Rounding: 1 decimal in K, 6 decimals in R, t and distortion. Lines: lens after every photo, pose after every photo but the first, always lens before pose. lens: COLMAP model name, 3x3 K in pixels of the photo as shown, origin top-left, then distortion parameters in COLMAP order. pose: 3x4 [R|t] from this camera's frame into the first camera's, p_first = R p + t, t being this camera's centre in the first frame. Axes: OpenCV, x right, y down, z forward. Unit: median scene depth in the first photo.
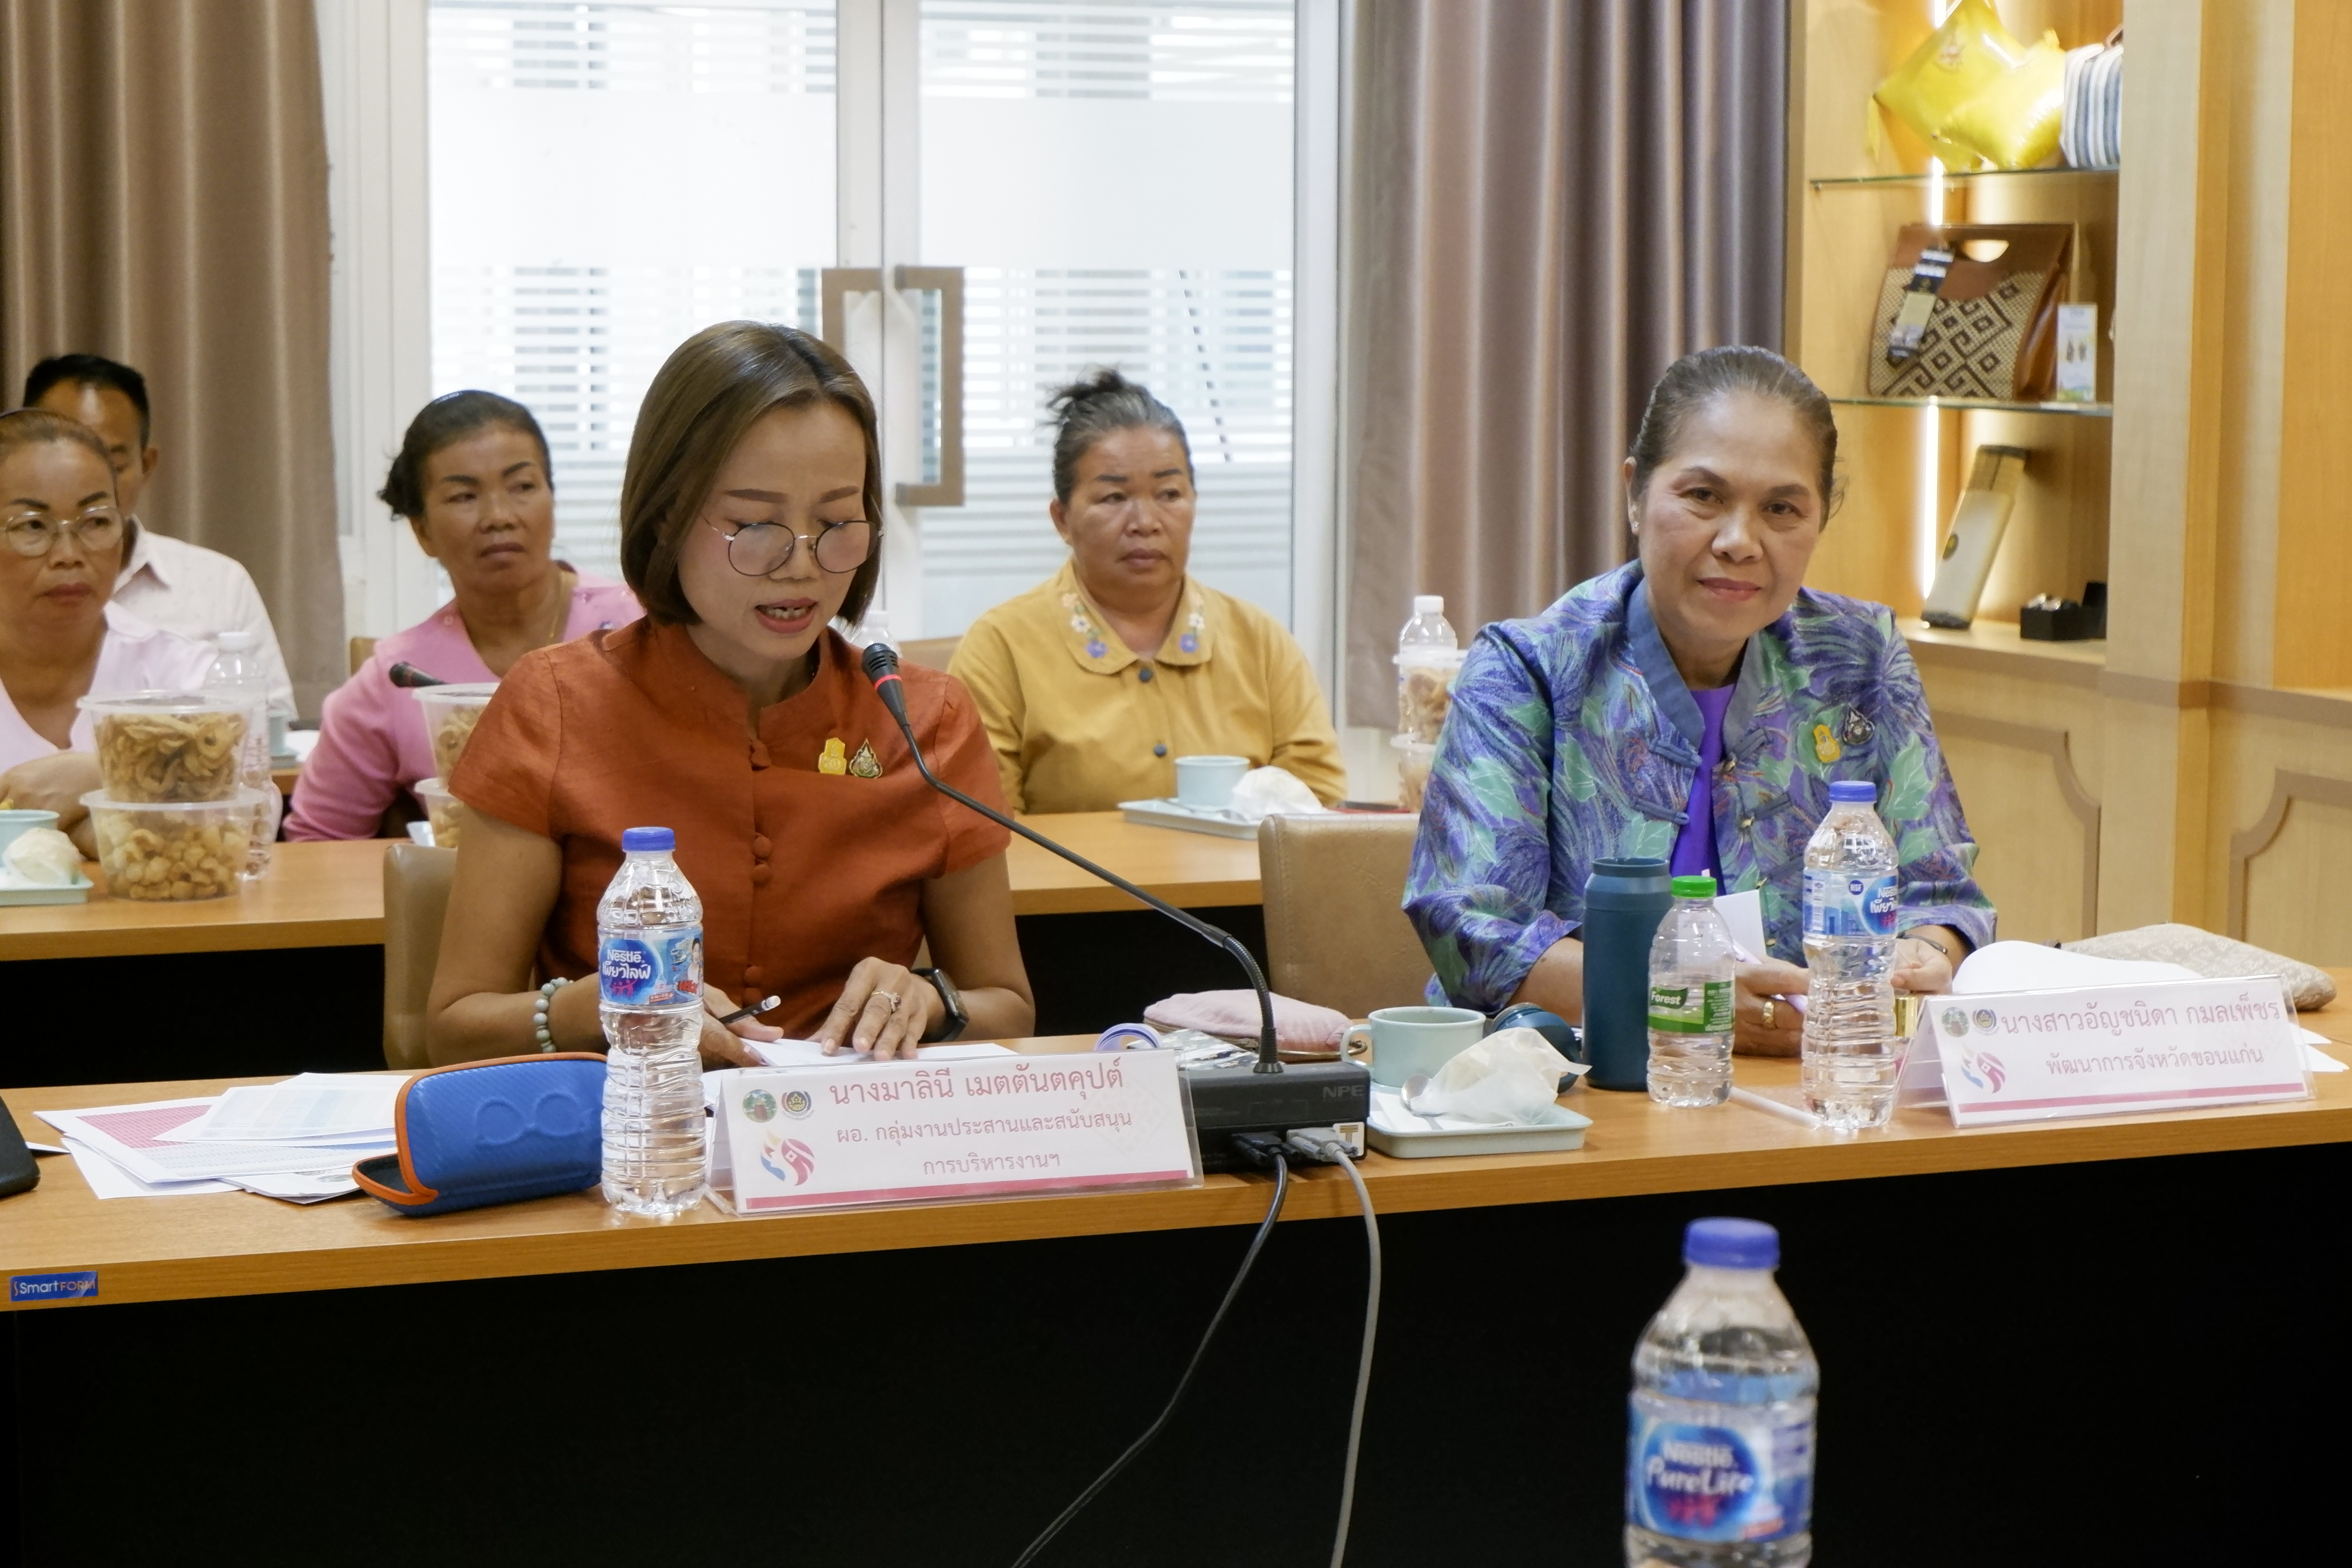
lens RADIAL K [[4388.3, 0, 1176.0], [0, 4388.3, 784.0], [0, 0, 1]] dist [-0.033689, -0.159146]
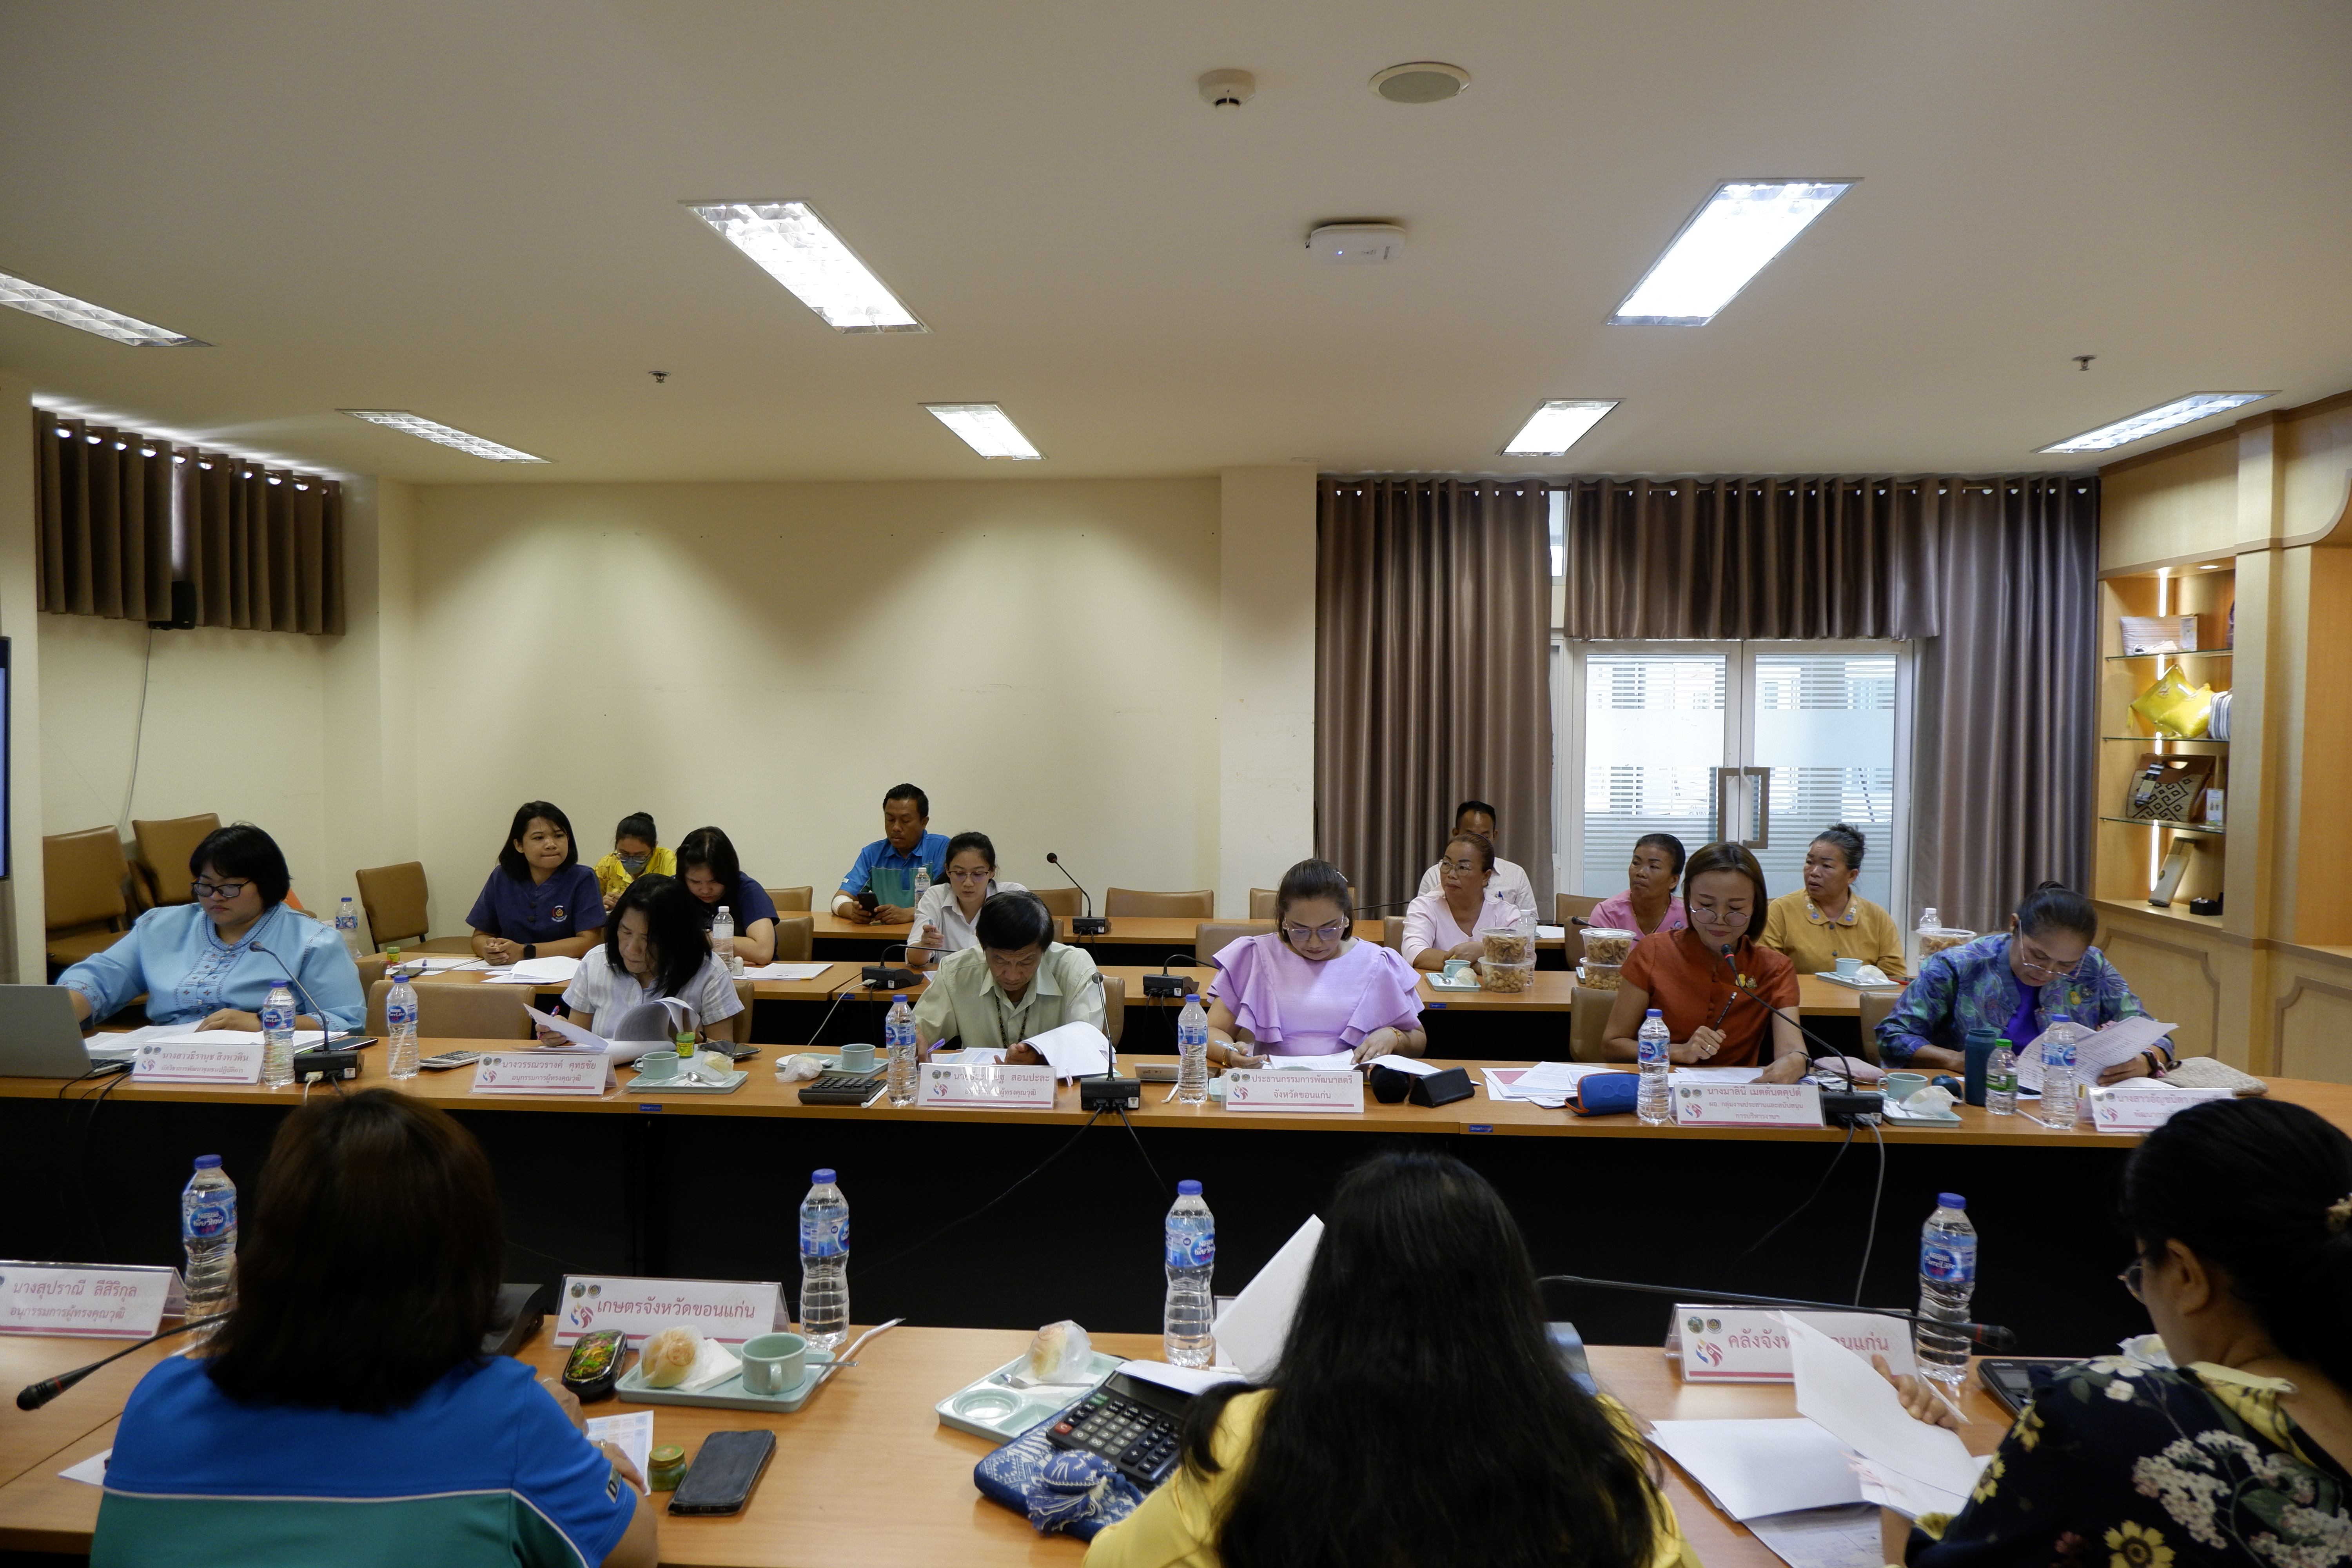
lens RADIAL K [[1533.1, 0, 1176.0], [0, 1533.1, 784.0], [0, 0, 1]] dist [-0.013378, -0.000929]
pose [[0.911741, 0.019982, -0.410278, 0.012085], [-0.047934, 0.997168, -0.057956, -0.034410], [0.407958, 0.072507, 0.910117, -0.116573]]
